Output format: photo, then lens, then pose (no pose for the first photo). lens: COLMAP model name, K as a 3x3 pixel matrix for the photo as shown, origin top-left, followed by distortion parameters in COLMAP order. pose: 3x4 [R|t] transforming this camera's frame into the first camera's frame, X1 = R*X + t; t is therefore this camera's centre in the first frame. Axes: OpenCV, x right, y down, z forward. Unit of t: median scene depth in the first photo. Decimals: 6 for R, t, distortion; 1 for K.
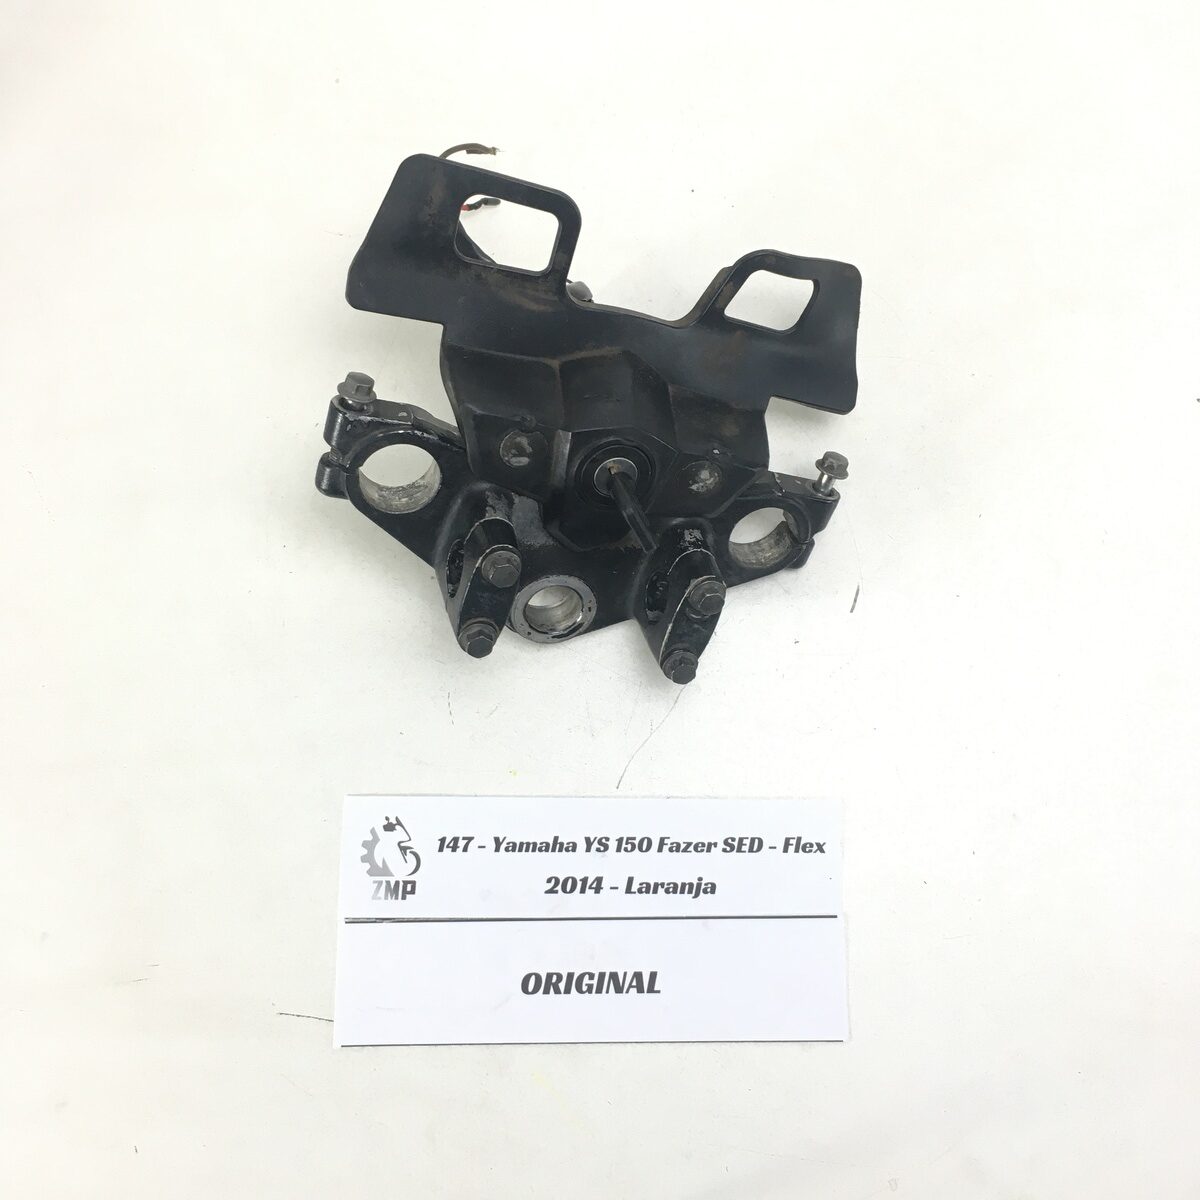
lens RADIAL K [[1401.0, 0, 600.0], [0, 1401.0, 600.0], [0, 0, 1]] dist [0.033644, 0.026789]
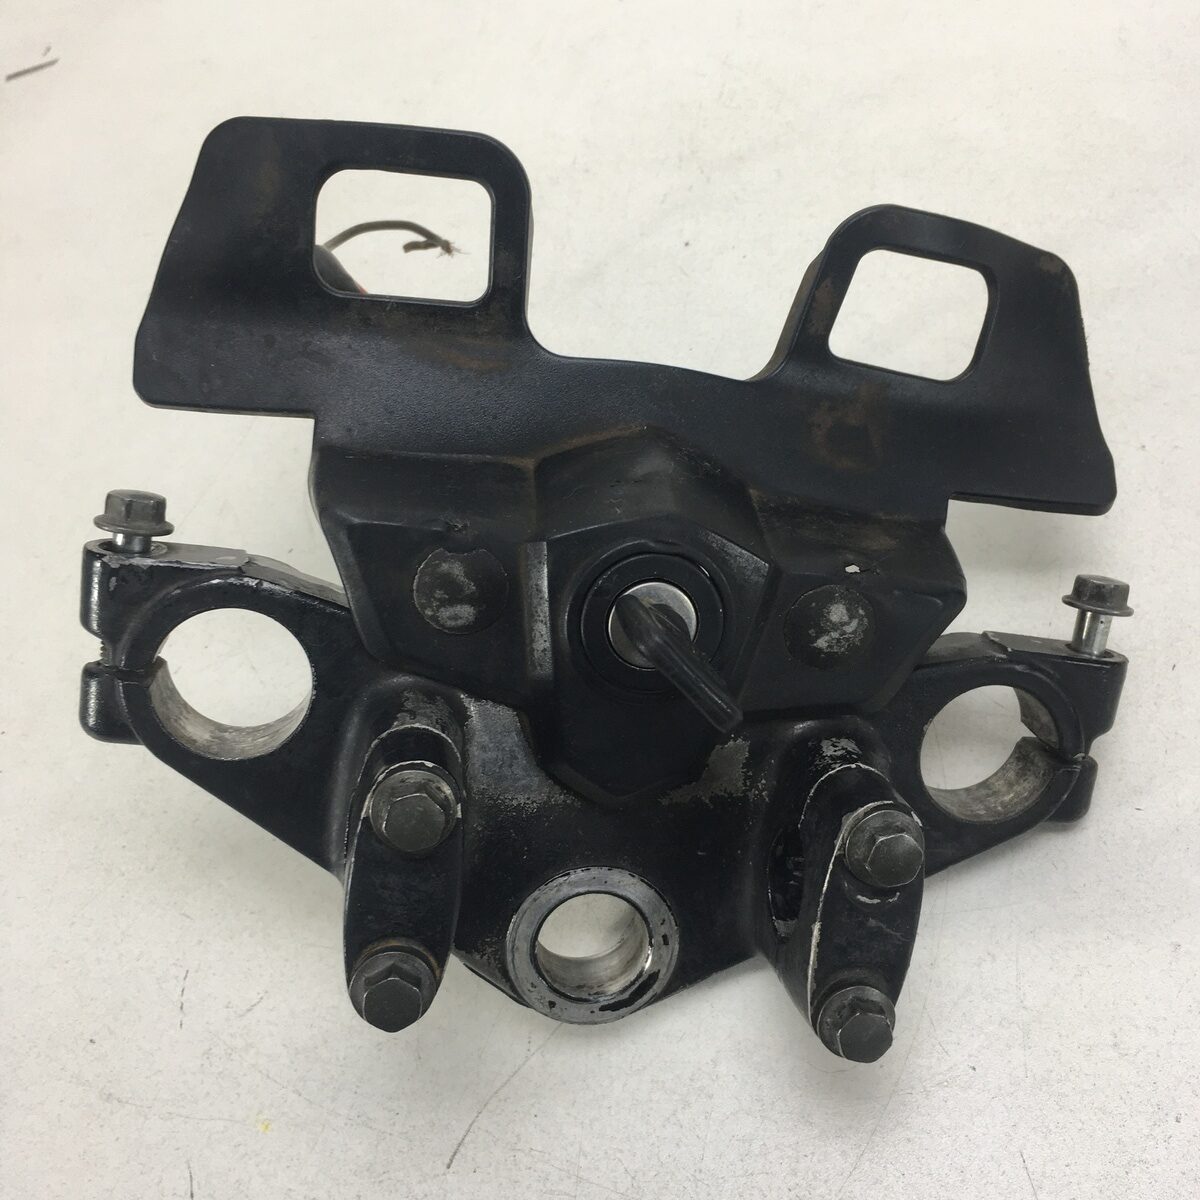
lens RADIAL K [[1401.0, 0, 600.0], [0, 1401.0, 600.0], [0, 0, 1]] dist [0.033644, 0.026789]
pose [[0.978646, -0.157192, -0.132446, 0.059128], [0.095254, 0.917801, -0.385446, 0.092284], [0.182148, 0.364599, 0.913176, 0.527499]]
